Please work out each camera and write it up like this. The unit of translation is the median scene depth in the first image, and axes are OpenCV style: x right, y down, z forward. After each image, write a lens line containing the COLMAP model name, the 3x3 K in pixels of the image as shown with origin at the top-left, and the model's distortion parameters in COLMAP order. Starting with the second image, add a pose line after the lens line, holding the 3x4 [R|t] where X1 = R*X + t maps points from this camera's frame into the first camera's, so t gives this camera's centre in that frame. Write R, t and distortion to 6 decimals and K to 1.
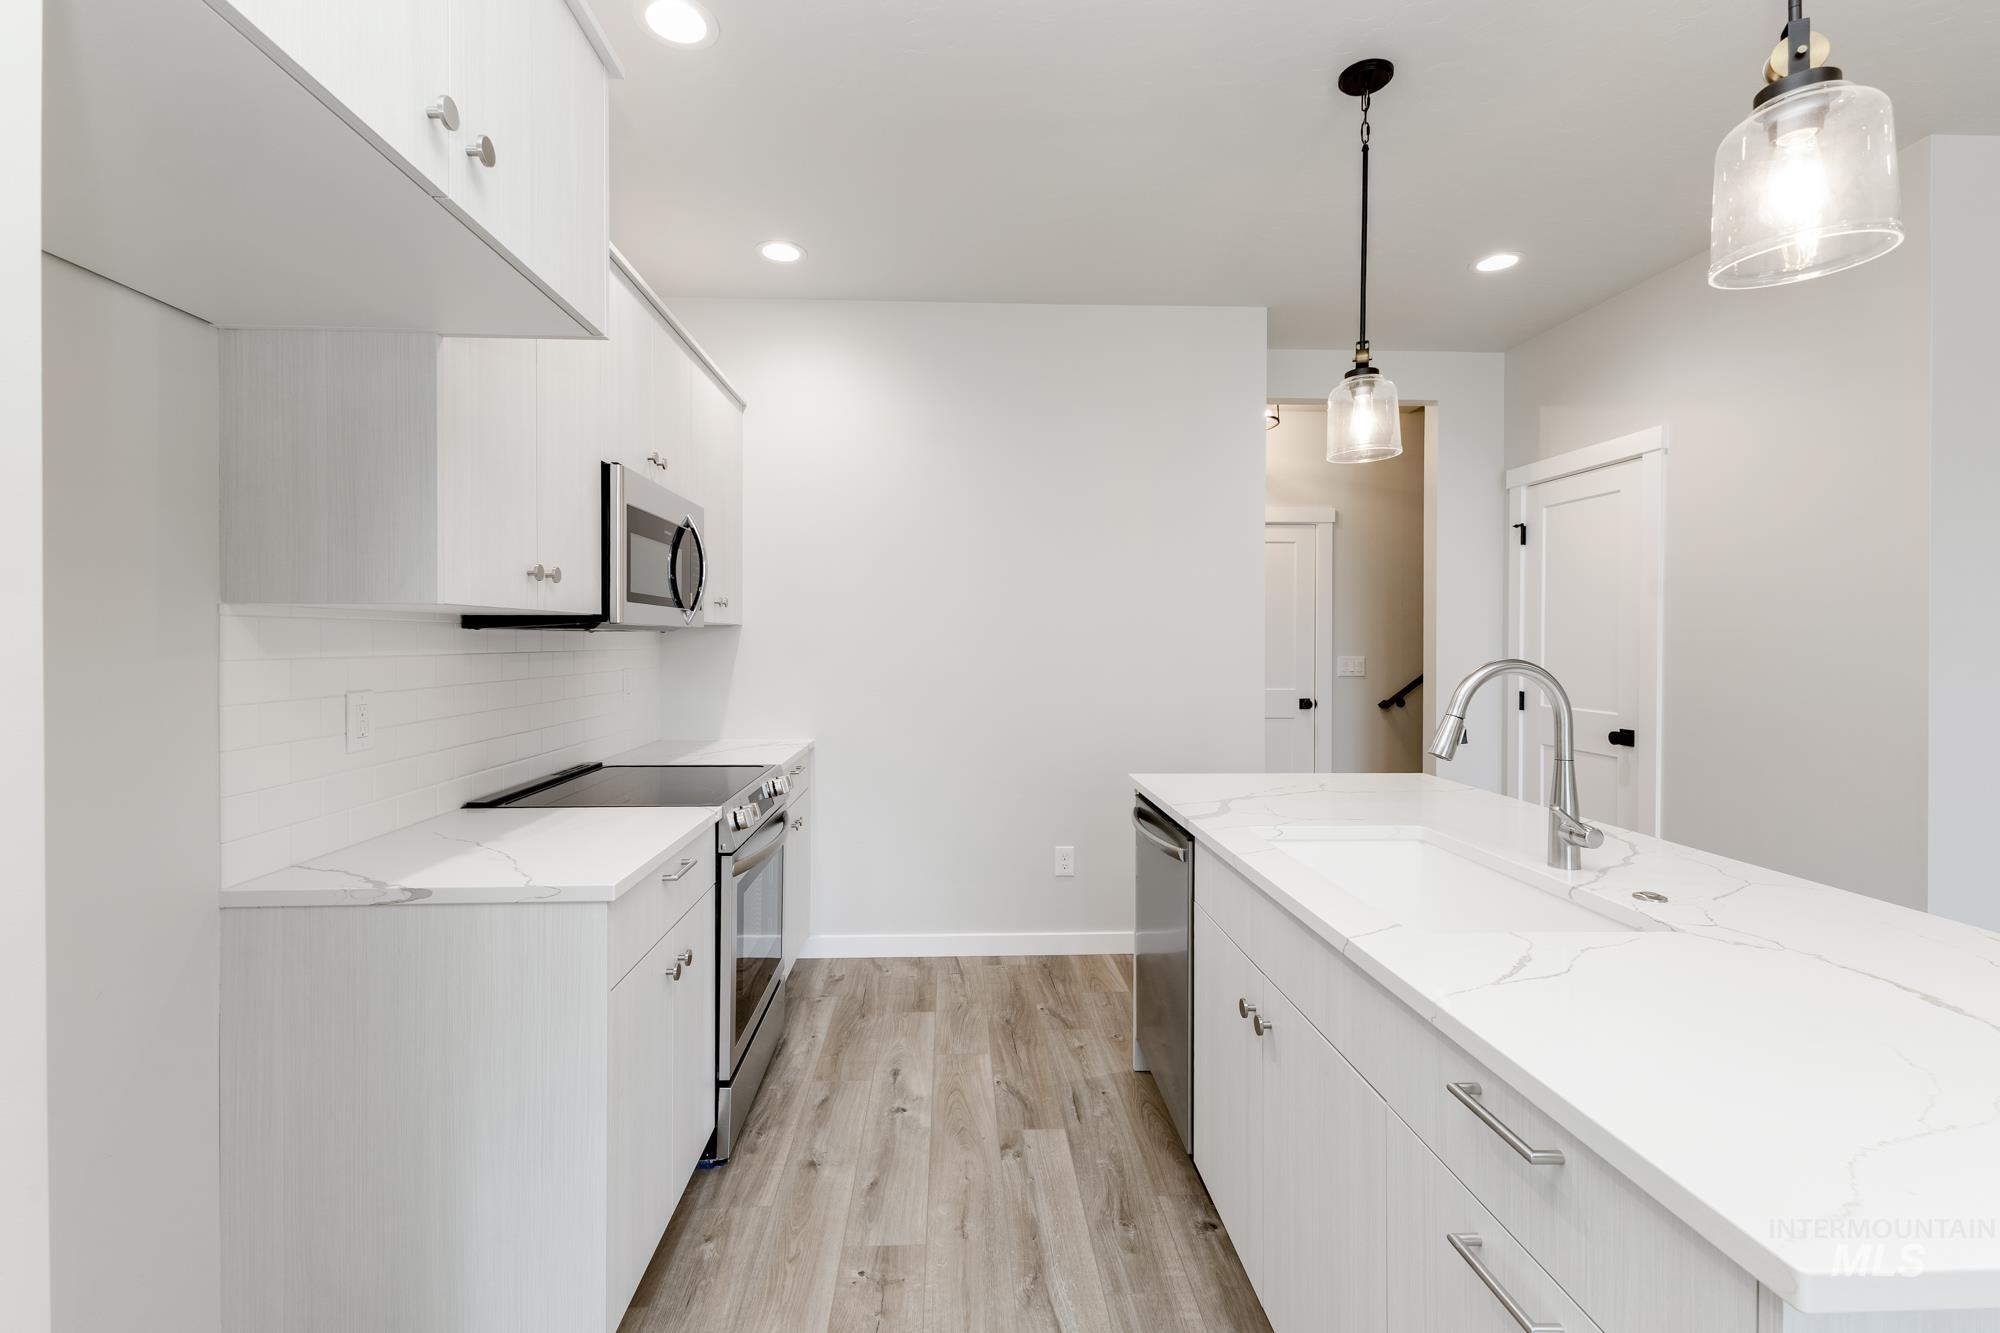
lens RADIAL K [[882.1, 0, 982.5], [0, 882.1, 651.3], [0, 0, 1]] dist [0.007343, -0.002627]
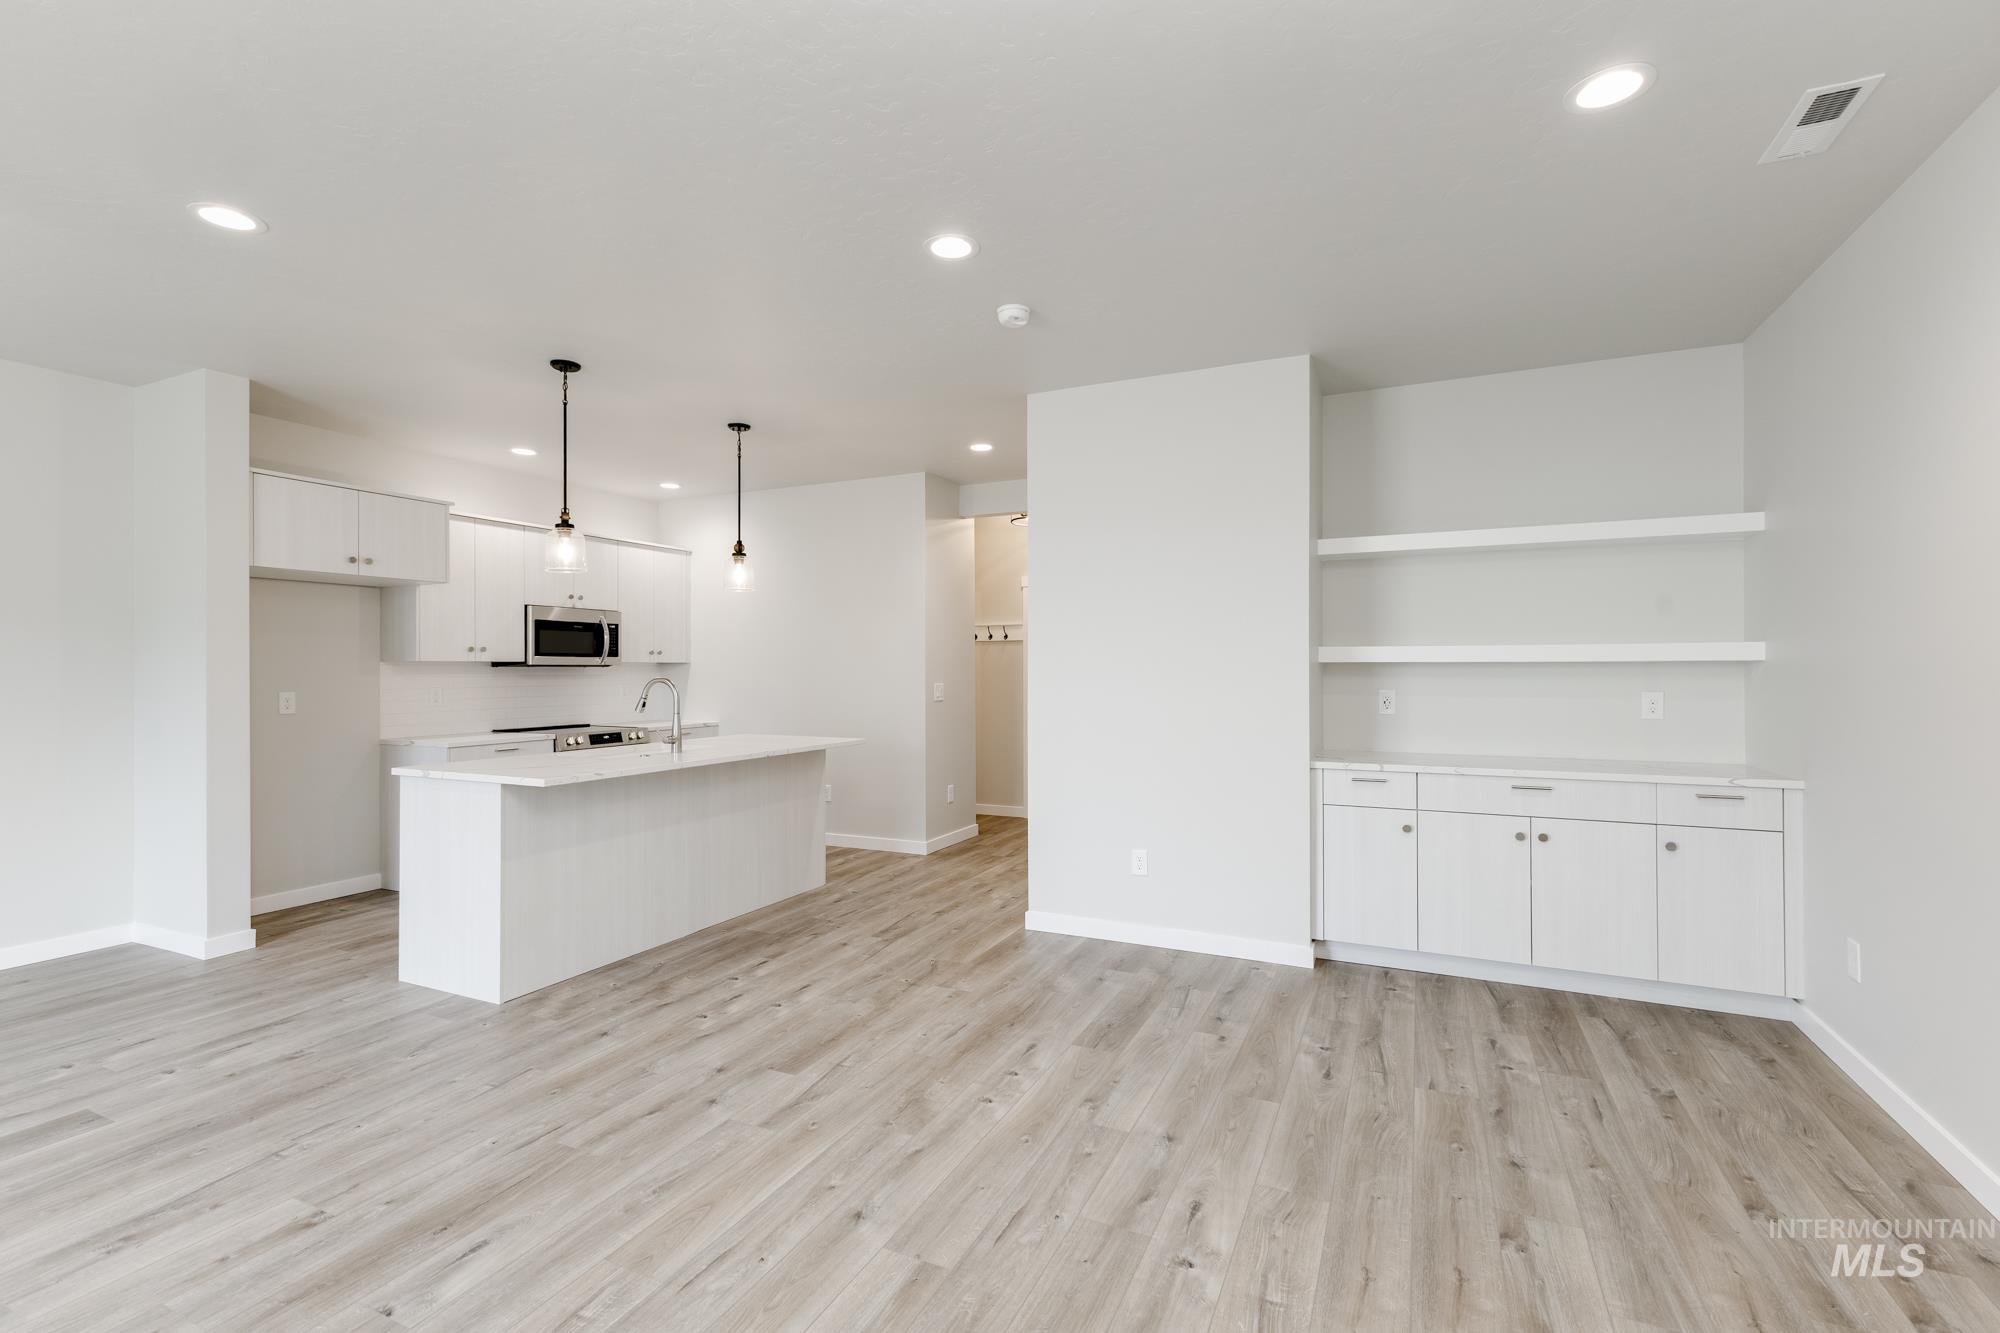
lens RADIAL K [[882.1, 0, 1007.0], [0, 882.1, 667.8], [0, 0, 1]] dist [0.007343, -0.002627]
pose [[0.890581, -0.004542, -0.454802, 1.323749], [-0.001404, 0.999918, -0.012736, 0.006268], [0.454822, 0.011981, 0.890502, -0.461446]]
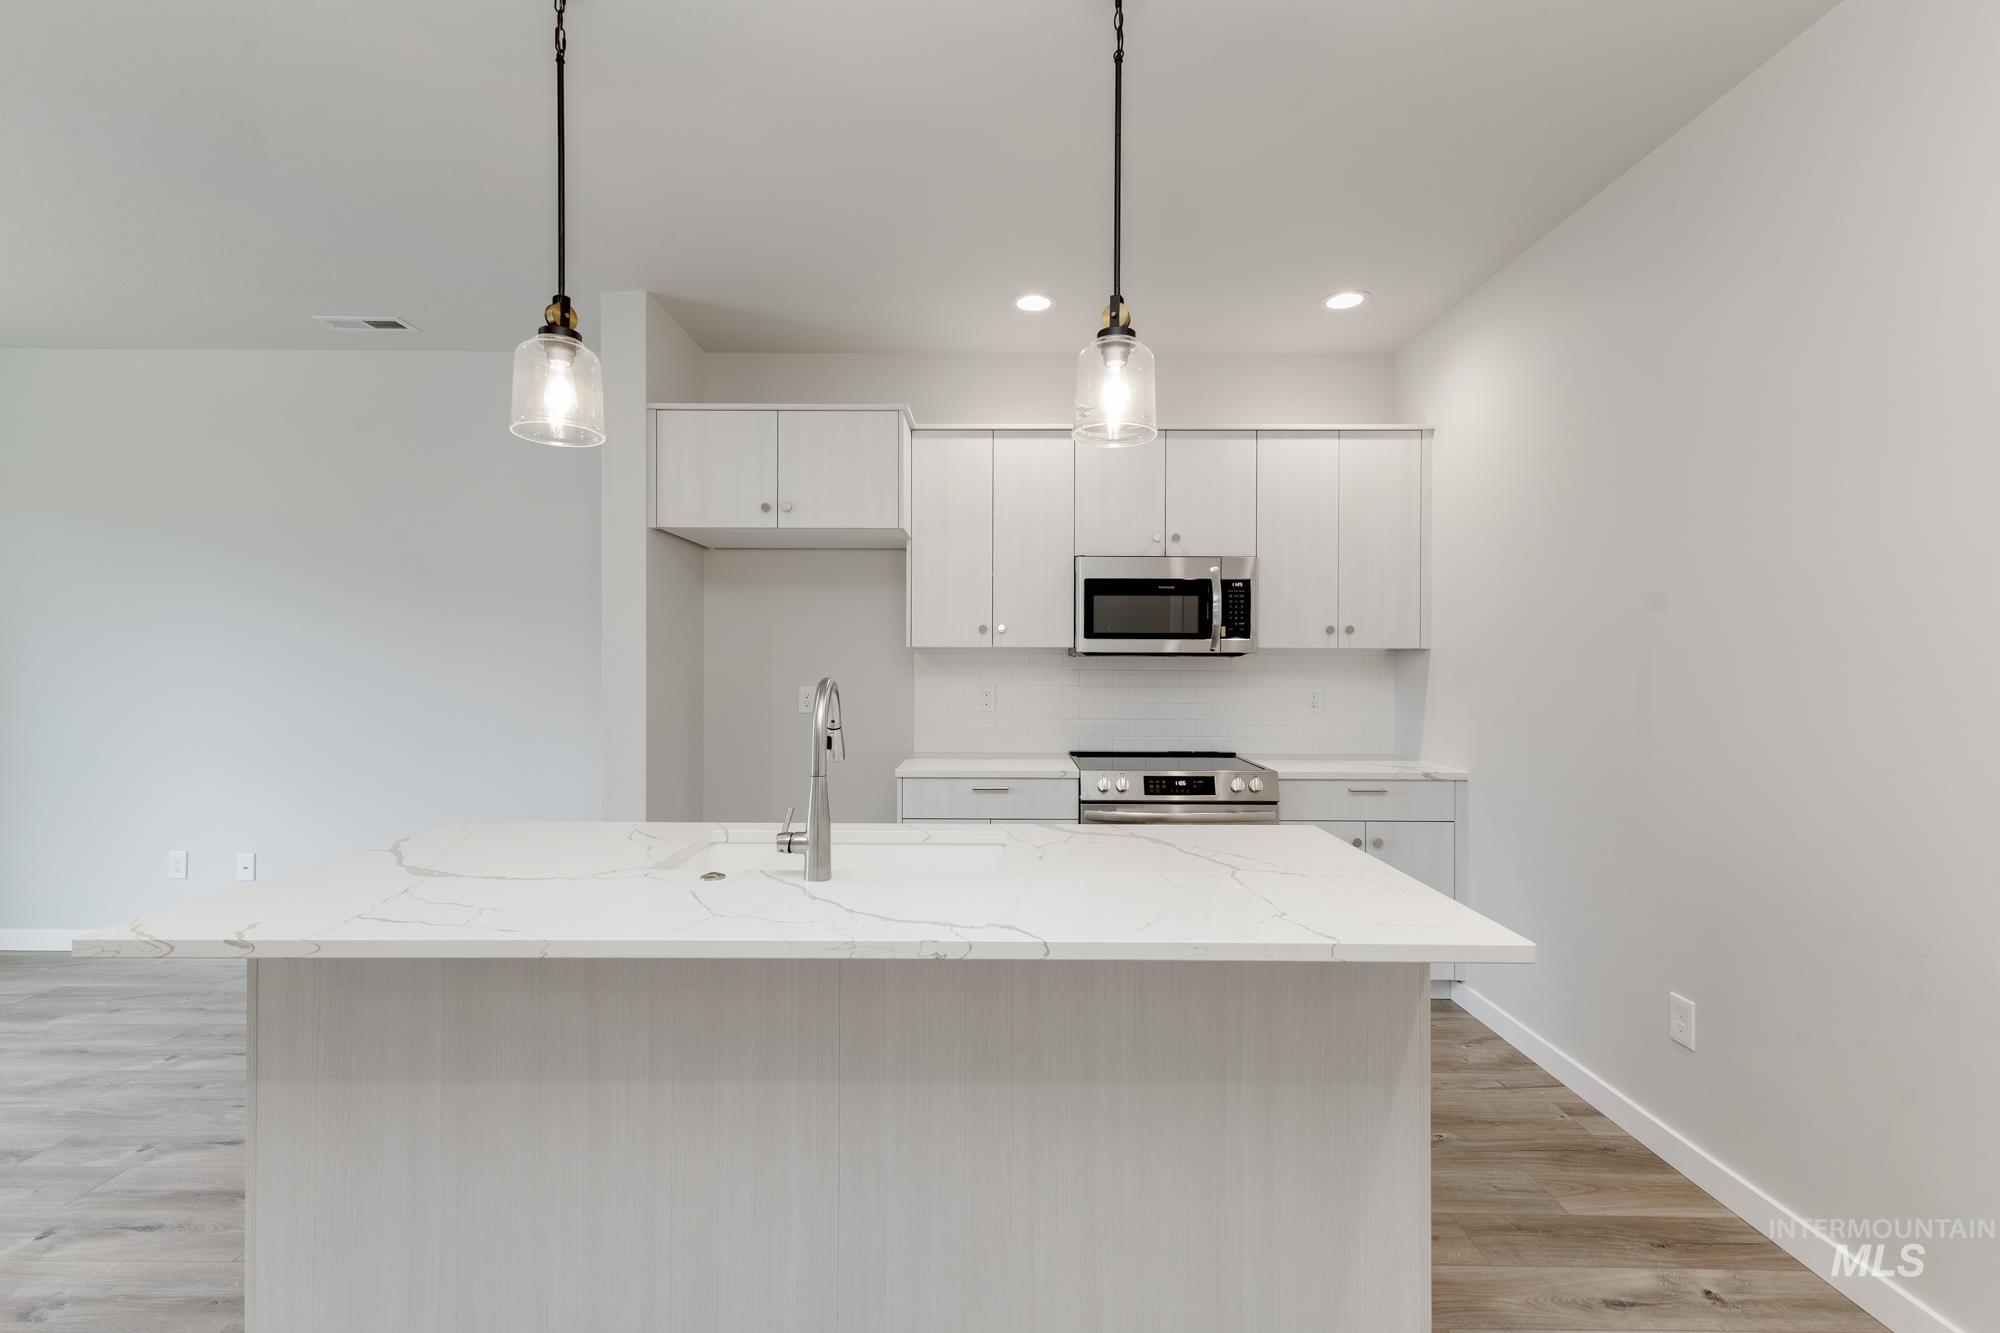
lens RADIAL K [[882.1, 0, 1012.9], [0, 882.1, 661.5], [0, 0, 1]] dist [0.007343, -0.002627]
pose [[-0.034667, -0.000718, -0.999399, 0.789681], [-0.015863, 0.999874, -0.000168, -0.007858], [0.999273, 0.015848, -0.034674, 0.589809]]
